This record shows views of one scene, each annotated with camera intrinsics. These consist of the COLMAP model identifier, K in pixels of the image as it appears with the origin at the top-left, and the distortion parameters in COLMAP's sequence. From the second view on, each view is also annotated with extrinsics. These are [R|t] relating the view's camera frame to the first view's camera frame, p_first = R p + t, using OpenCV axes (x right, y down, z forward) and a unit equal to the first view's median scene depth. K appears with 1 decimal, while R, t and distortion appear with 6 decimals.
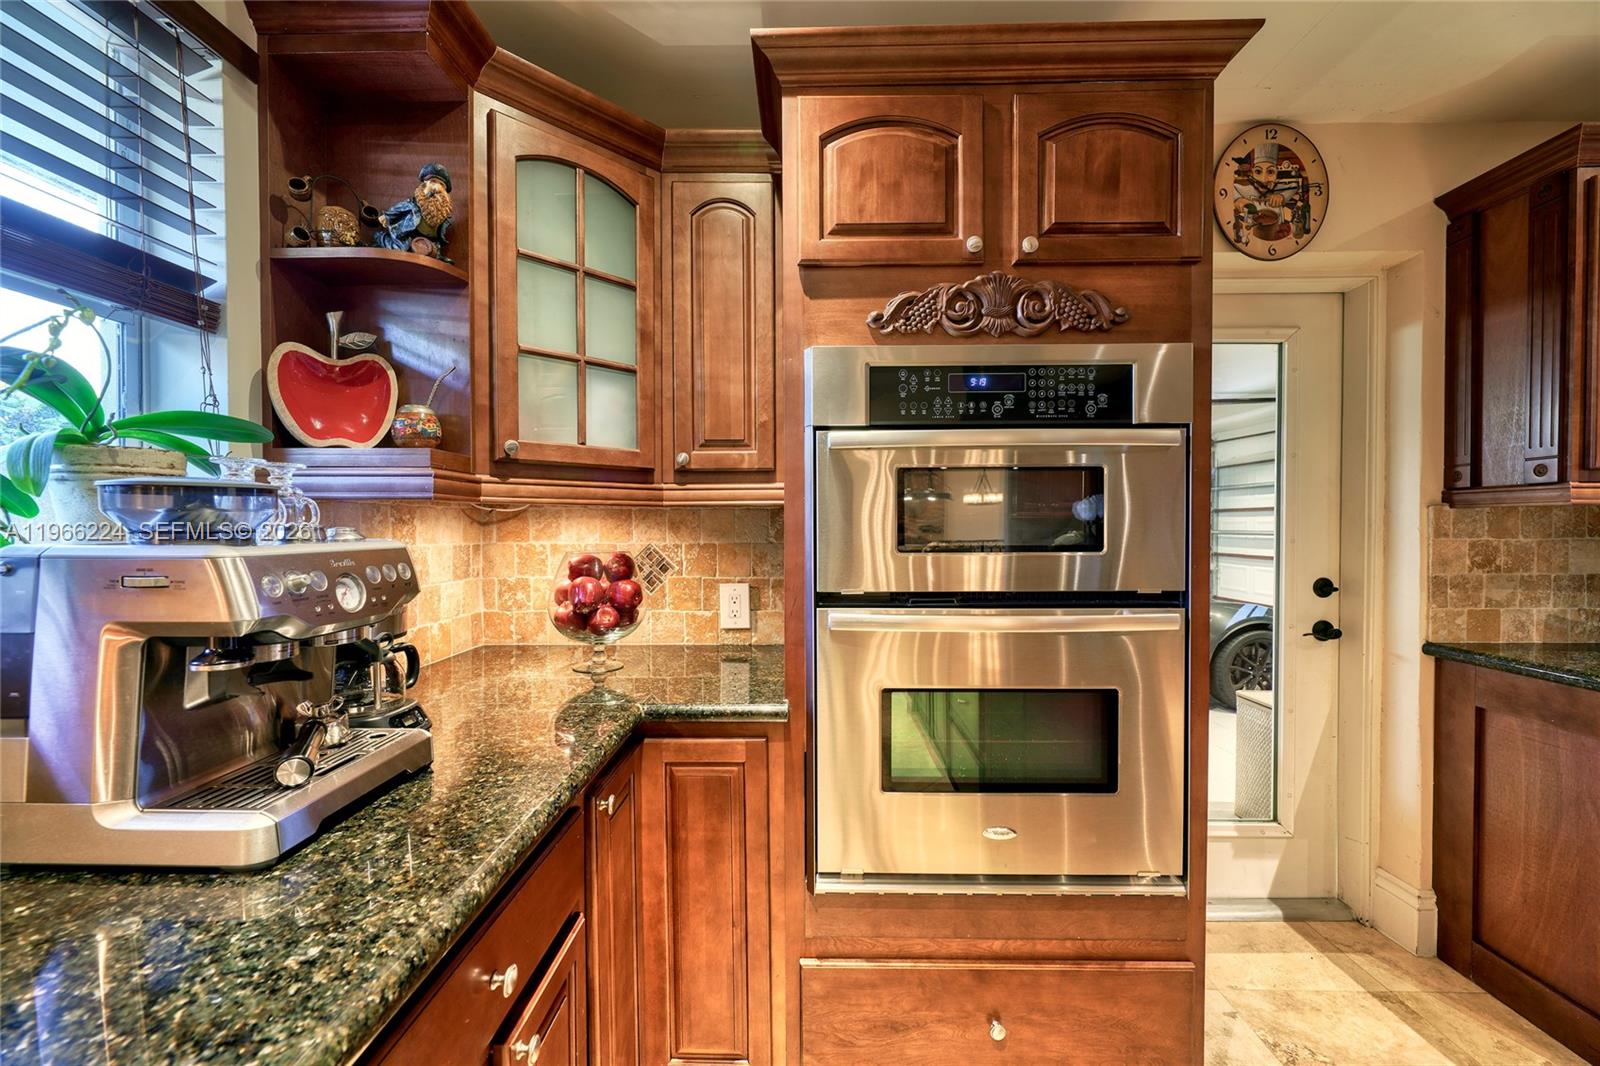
lens RADIAL K [[644.8, 0, 798.0], [0, 644.8, 534.8], [0, 0, 1]] dist [-0.003392, -0.000151]
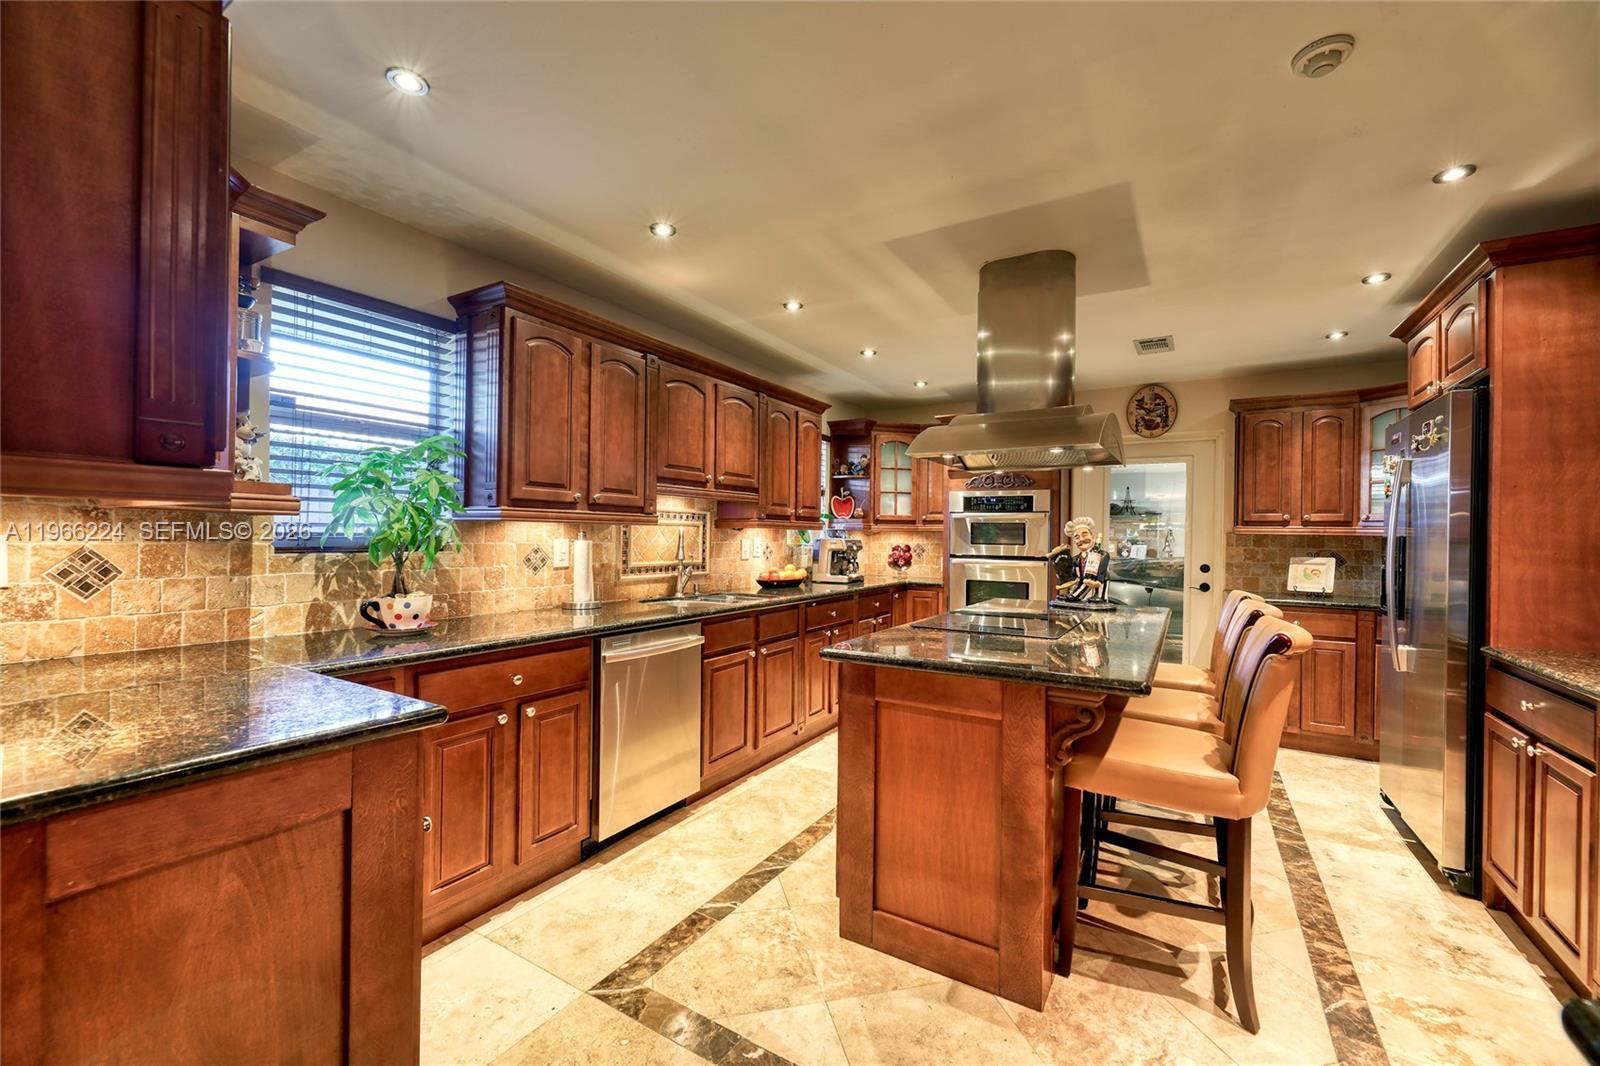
lens RADIAL K [[644.8, 0, 798.0], [0, 644.8, 534.8], [0, 0, 1]] dist [-0.003392, -0.000151]
pose [[0.867073, 0.013387, -0.498002, 1.134797], [-0.023412, 0.999629, -0.013891, 0.045109], [0.497631, 0.023704, 0.867065, -2.761451]]
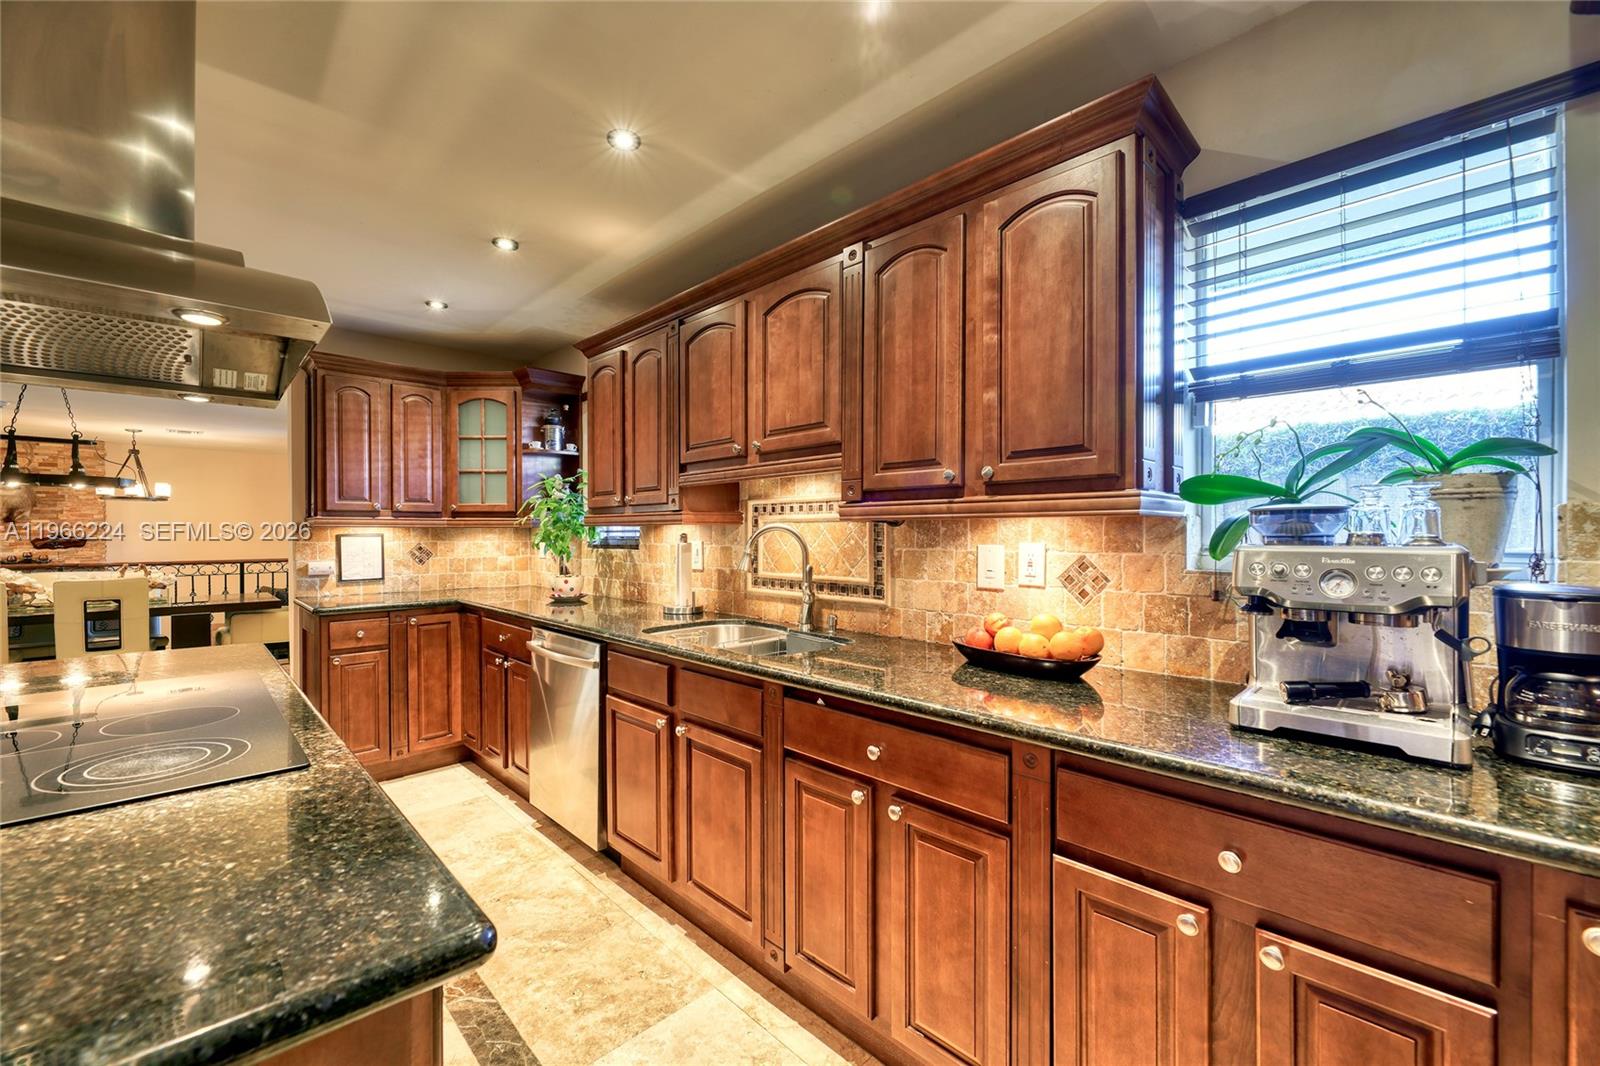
lens RADIAL K [[644.8, 0, 798.0], [0, 644.8, 534.8], [0, 0, 1]] dist [-0.003392, -0.000151]
pose [[-0.699727, 0.007400, -0.714372, 0.627166], [-0.006615, 0.999836, 0.016836, -0.015195], [0.714379, 0.016506, -0.699564, 0.689518]]
